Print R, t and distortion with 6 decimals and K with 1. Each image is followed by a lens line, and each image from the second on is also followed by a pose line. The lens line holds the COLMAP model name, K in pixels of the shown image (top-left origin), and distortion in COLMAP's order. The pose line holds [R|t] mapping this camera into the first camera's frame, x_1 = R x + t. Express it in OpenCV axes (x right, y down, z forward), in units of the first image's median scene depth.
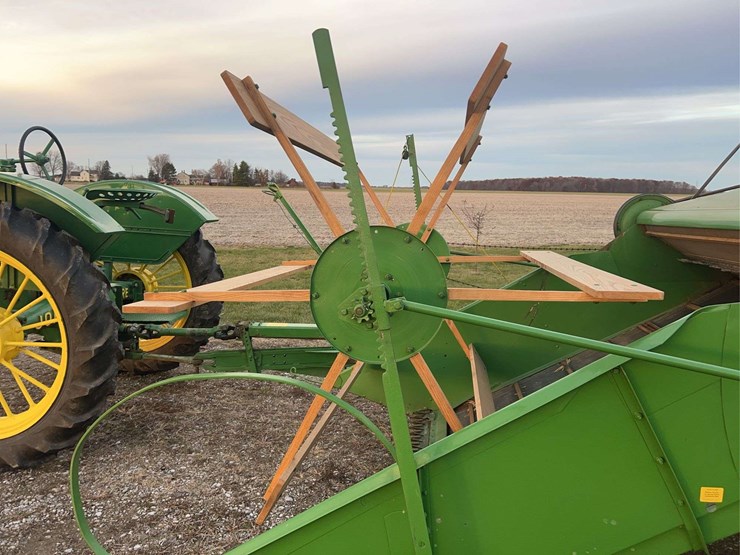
lens RADIAL K [[560.4, 0, 366.9], [0, 560.4, 280.5], [0, 0, 1]] dist [0.044851, -0.051578]
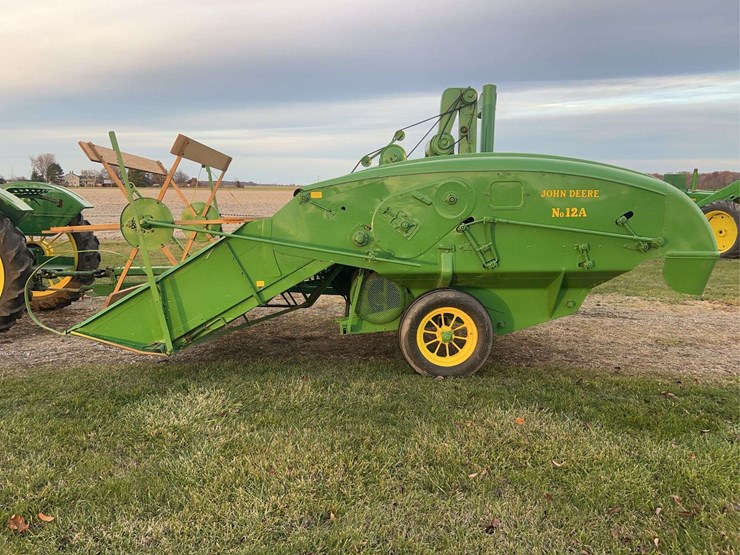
lens RADIAL K [[560.4, 0, 372.0], [0, 560.4, 278.9], [0, 0, 1]] dist [0.044851, -0.051578]
pose [[0.985304, -0.043669, 0.165136, 0.242873], [0.043593, 0.999041, 0.004082, 0.126775], [-0.165156, 0.003177, 0.986262, -0.709677]]
